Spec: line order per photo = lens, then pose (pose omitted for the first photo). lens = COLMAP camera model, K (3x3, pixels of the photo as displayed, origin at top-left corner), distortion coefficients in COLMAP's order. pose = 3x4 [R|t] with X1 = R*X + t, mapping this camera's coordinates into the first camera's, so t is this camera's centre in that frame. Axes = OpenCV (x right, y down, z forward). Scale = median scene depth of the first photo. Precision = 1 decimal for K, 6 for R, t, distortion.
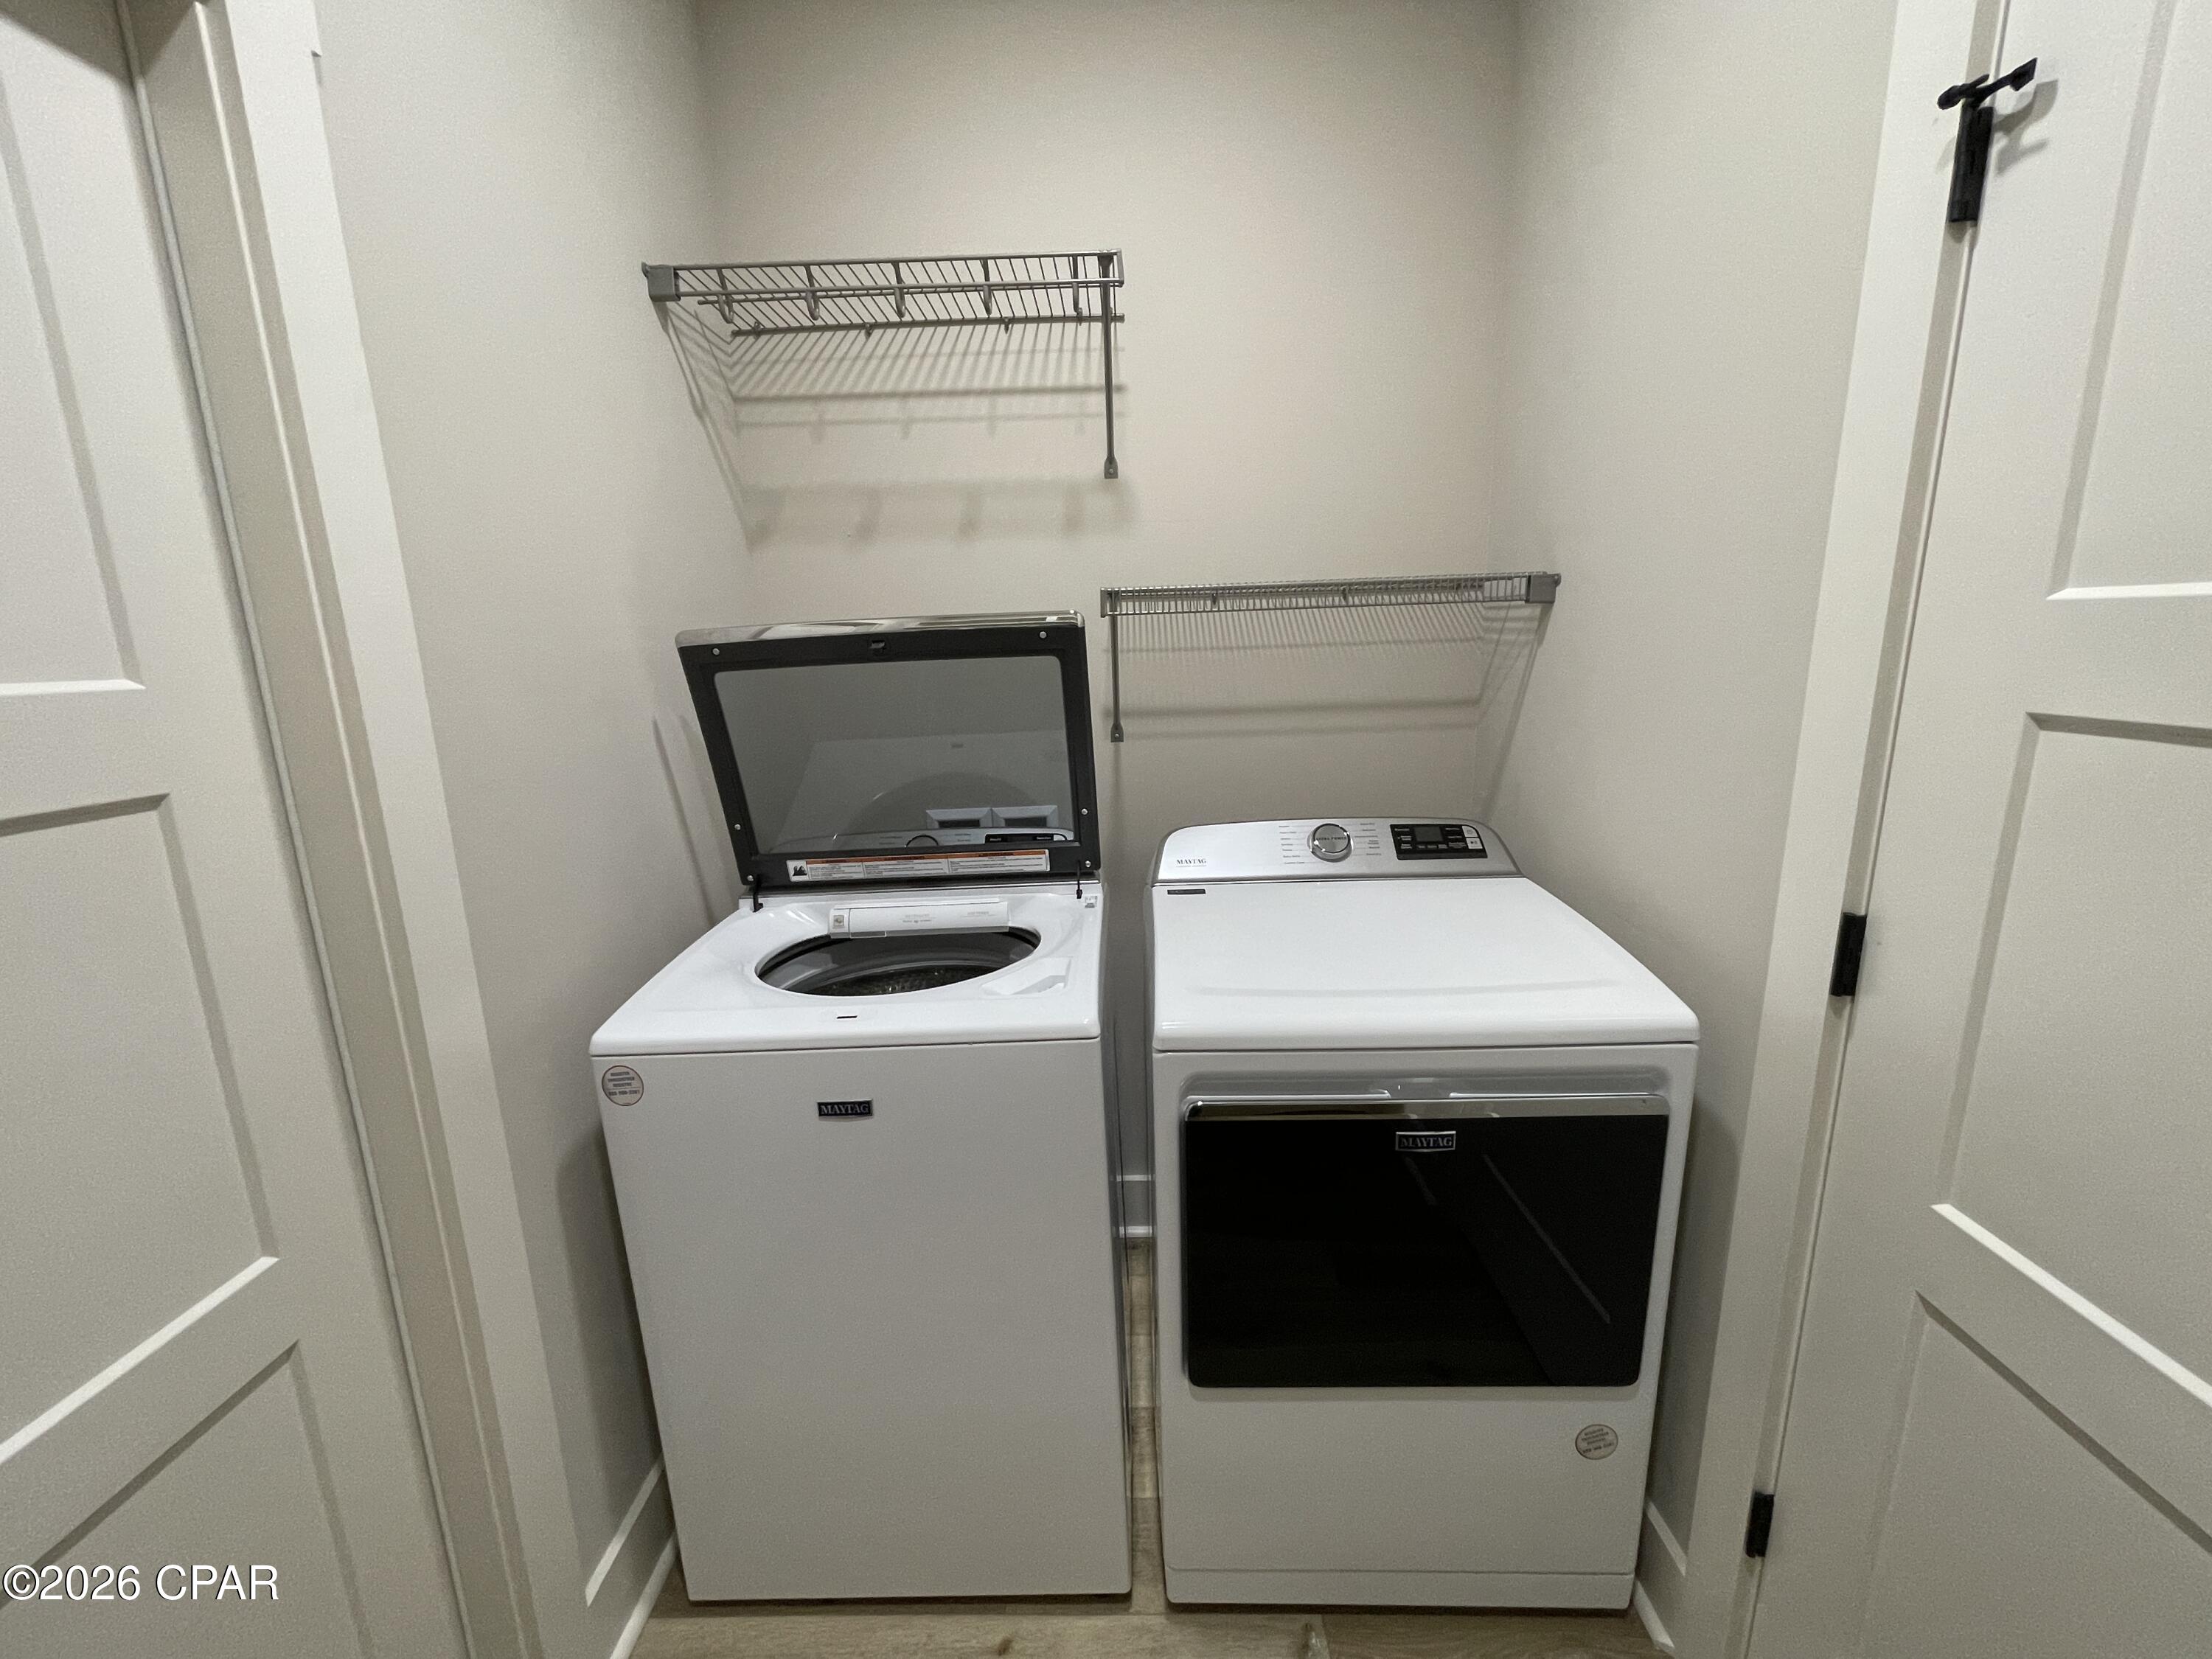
lens RADIAL K [[897.4, 0, 1095.1], [0, 897.4, 827.1], [0, 0, 1]] dist [0.004880, -0.004090]
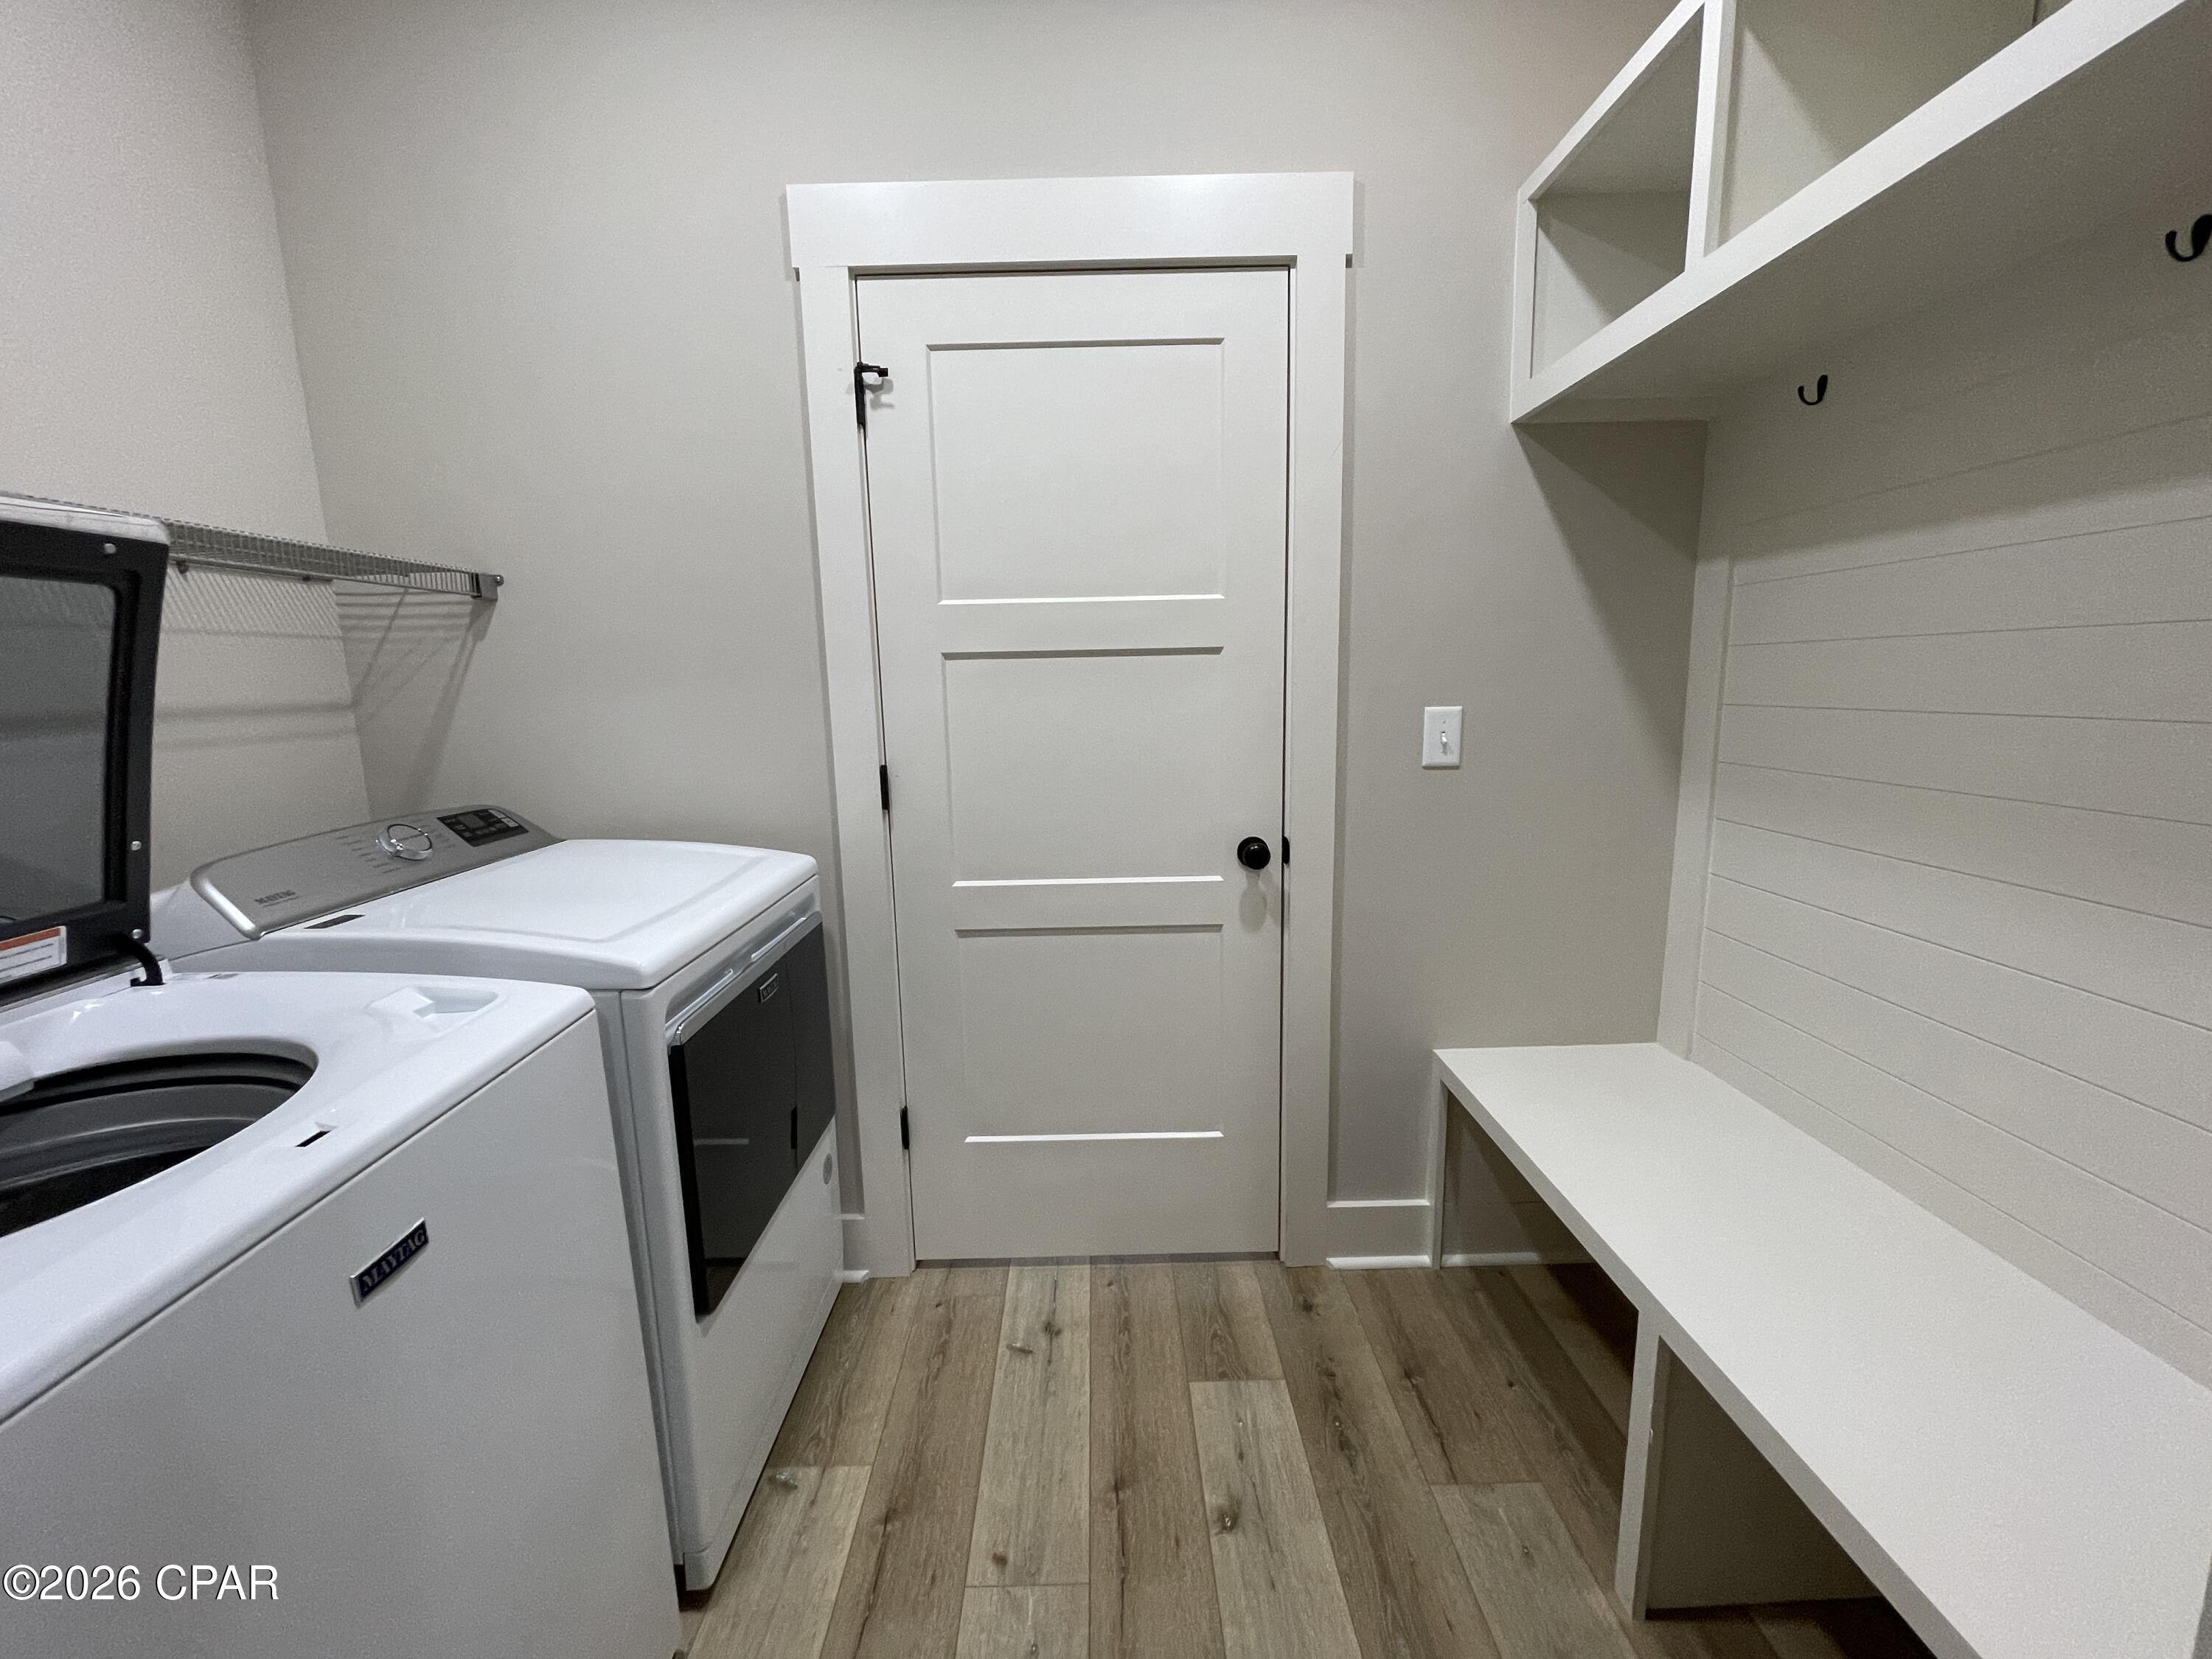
lens RADIAL K [[897.4, 0, 1095.1], [0, 897.4, 827.1], [0, 0, 1]] dist [0.004880, -0.004090]
pose [[-0.025459, -0.132646, 0.990836, -0.864878], [0.233146, 0.963037, 0.134915, 0.055944], [-0.972109, 0.234444, 0.006408, 0.457064]]
